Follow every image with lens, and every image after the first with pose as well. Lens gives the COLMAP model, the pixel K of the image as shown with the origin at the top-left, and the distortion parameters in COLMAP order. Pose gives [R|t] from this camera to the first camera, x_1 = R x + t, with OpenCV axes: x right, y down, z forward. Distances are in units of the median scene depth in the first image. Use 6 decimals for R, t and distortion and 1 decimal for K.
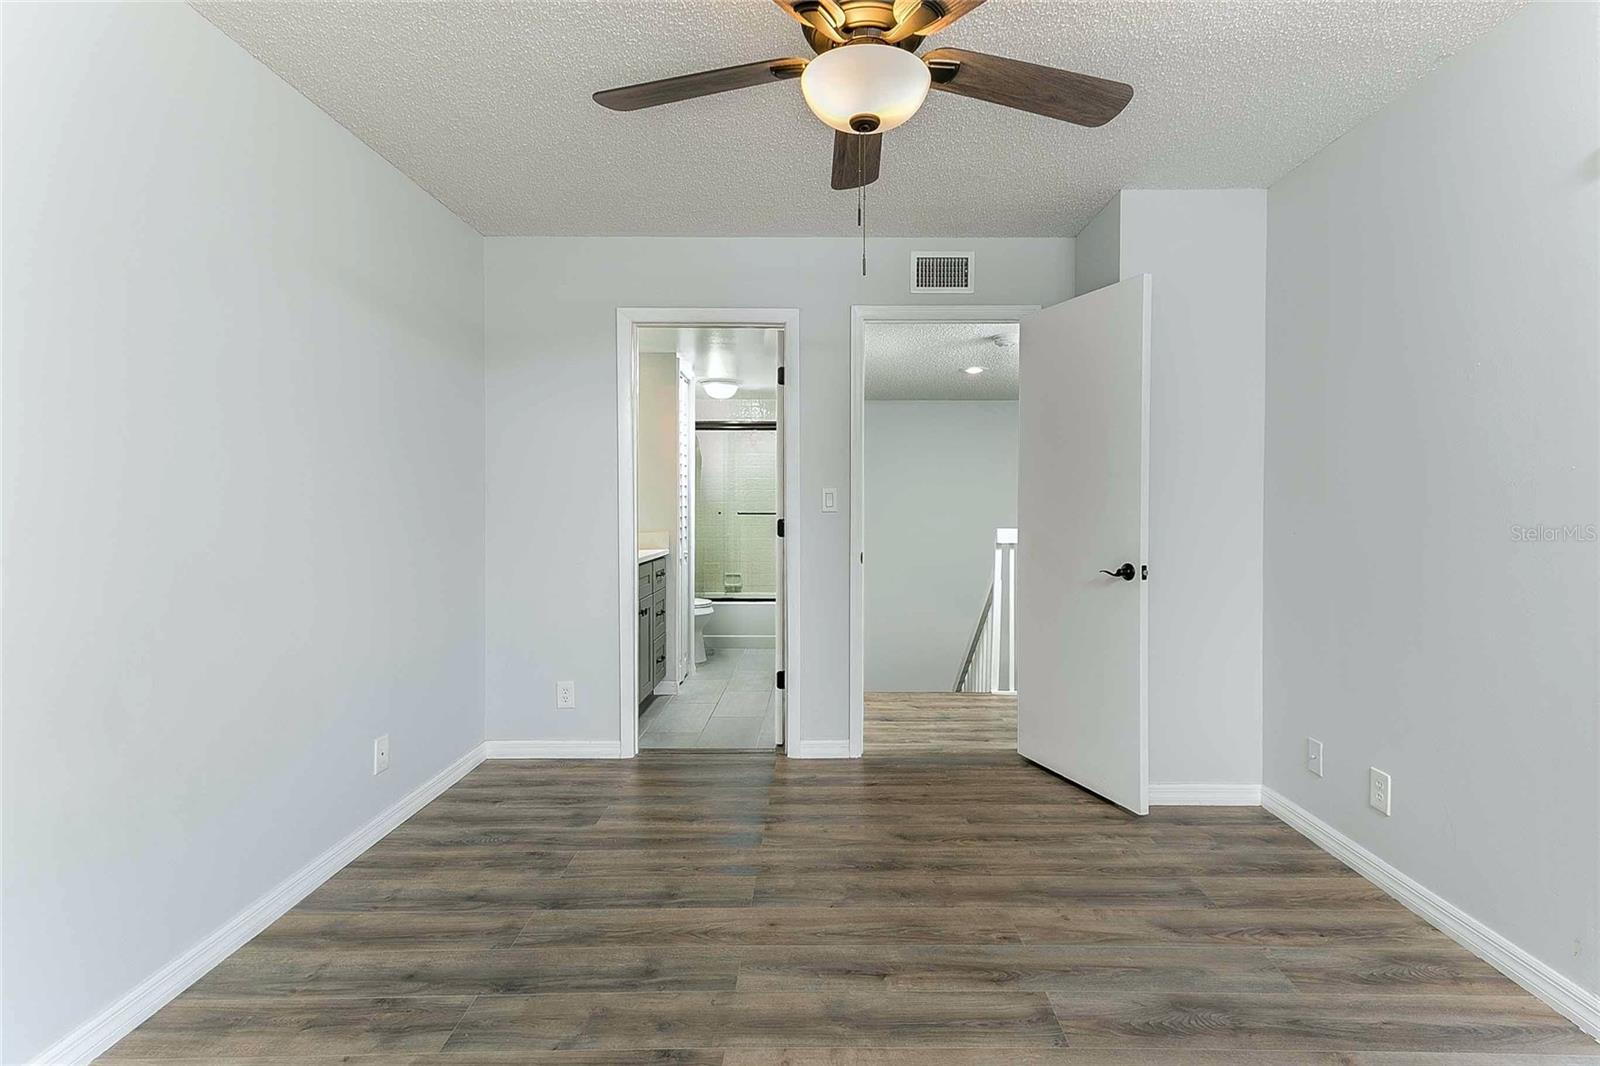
lens RADIAL K [[757.0, 0, 805.7], [0, 757.0, 505.4], [0, 0, 1]] dist [0.000052, 0.000087]
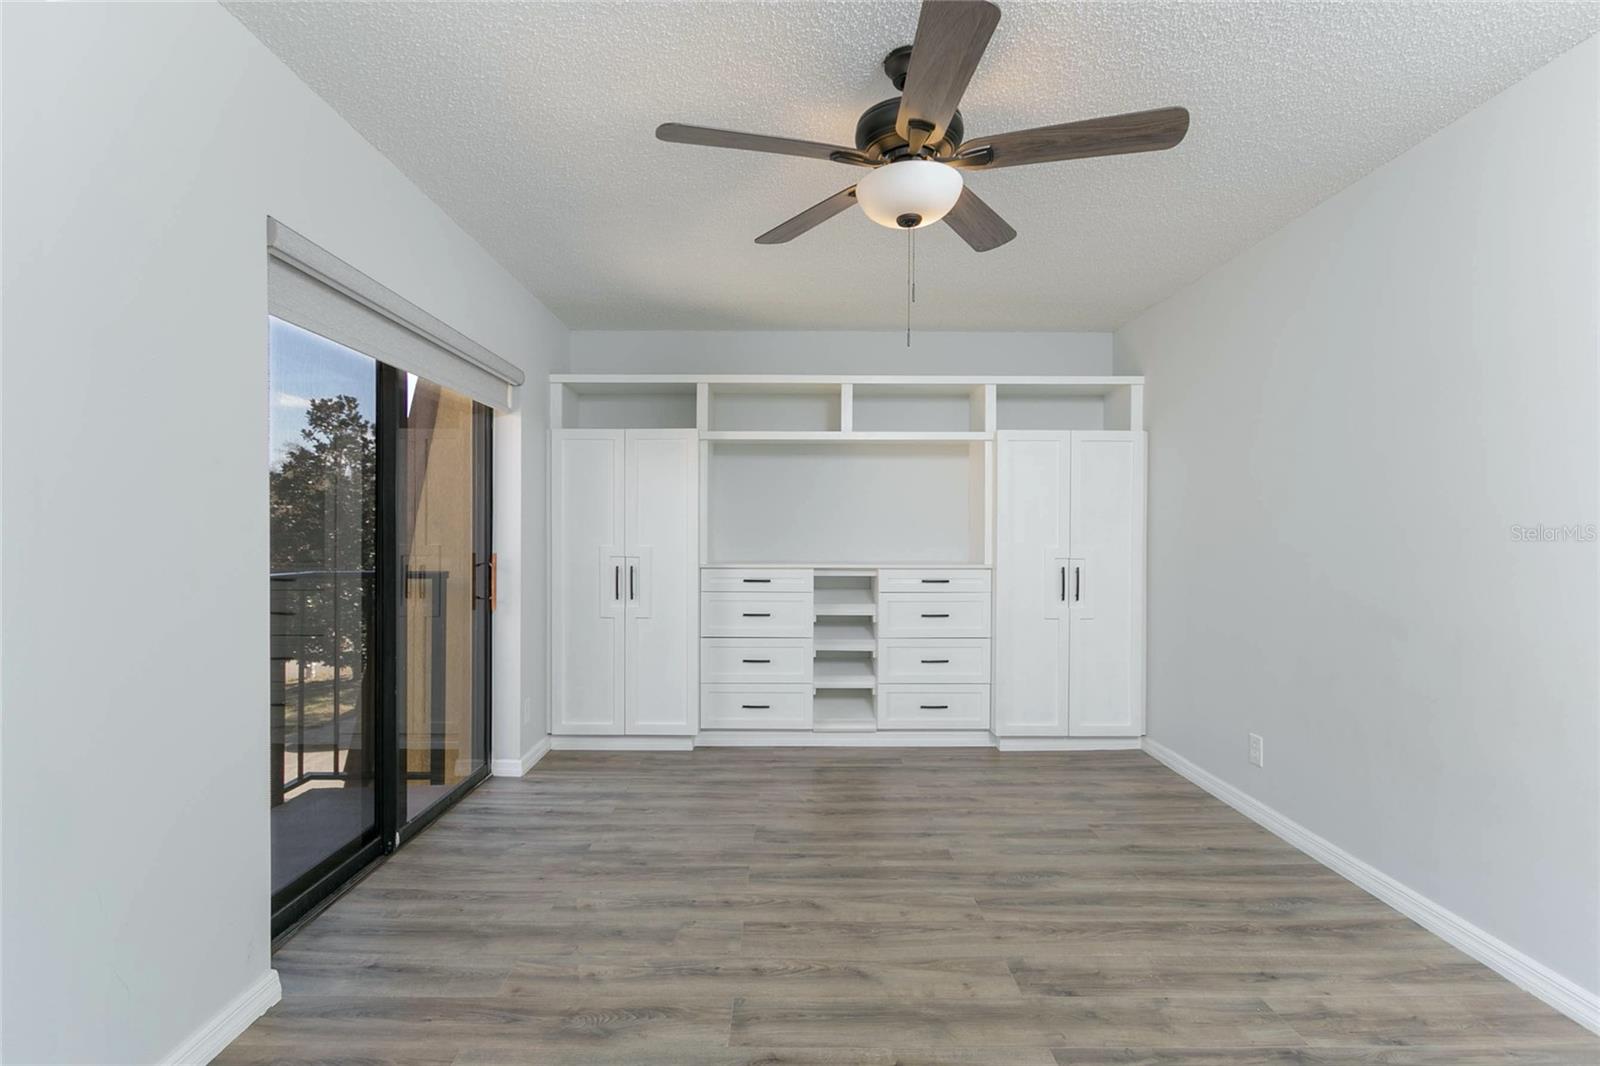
lens RADIAL K [[750.5, 0, 800.0], [0, 750.5, 533.0], [0, 0, 1]] dist [0.000257, 0.000008]
pose [[-0.999318, -0.002029, -0.036874, 0.274957], [-0.002560, 0.999893, 0.014377, -0.026837], [0.036841, 0.014461, -0.999217, 2.050558]]
